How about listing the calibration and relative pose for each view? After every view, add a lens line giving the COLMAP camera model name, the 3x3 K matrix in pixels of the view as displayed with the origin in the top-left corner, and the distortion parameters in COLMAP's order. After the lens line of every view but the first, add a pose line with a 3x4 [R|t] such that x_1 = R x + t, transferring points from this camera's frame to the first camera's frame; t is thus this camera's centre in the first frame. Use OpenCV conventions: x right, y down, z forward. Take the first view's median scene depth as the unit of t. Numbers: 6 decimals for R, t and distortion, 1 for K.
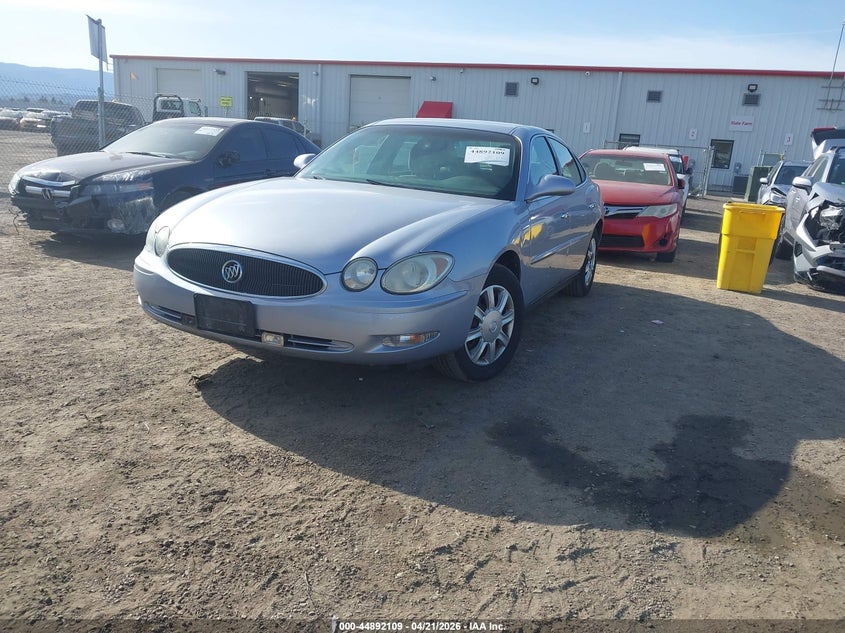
lens RADIAL K [[671.3, 0, 422.5], [0, 671.3, 316.5], [0, 0, 1]] dist [0.001036, -0.000044]
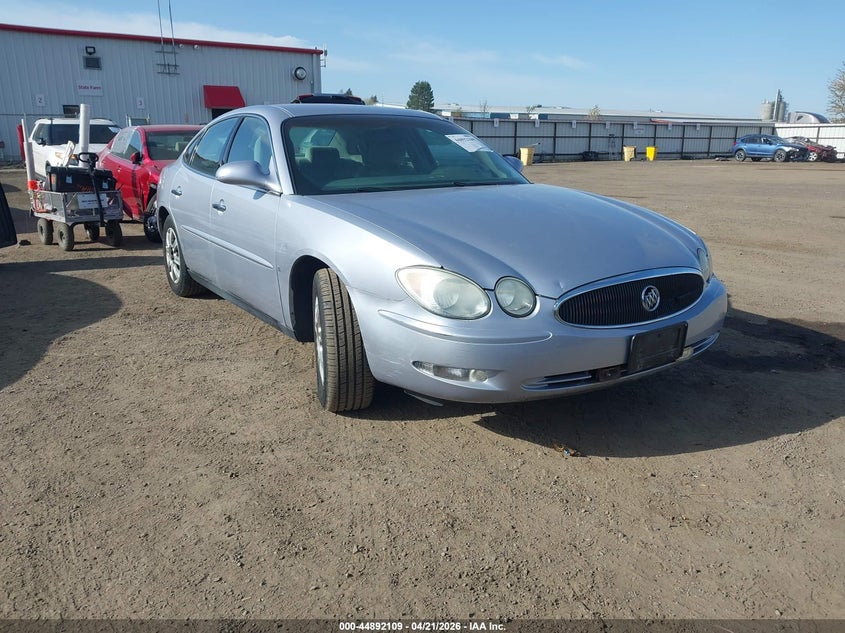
lens RADIAL K [[671.3, 0, 422.5], [0, 671.3, 316.5], [0, 0, 1]] dist [0.001036, -0.000044]
pose [[0.530009, -0.290172, 0.796800, -0.145222], [0.246143, 0.951820, 0.182899, -0.035205], [-0.811482, 0.099188, 0.575897, 0.092956]]
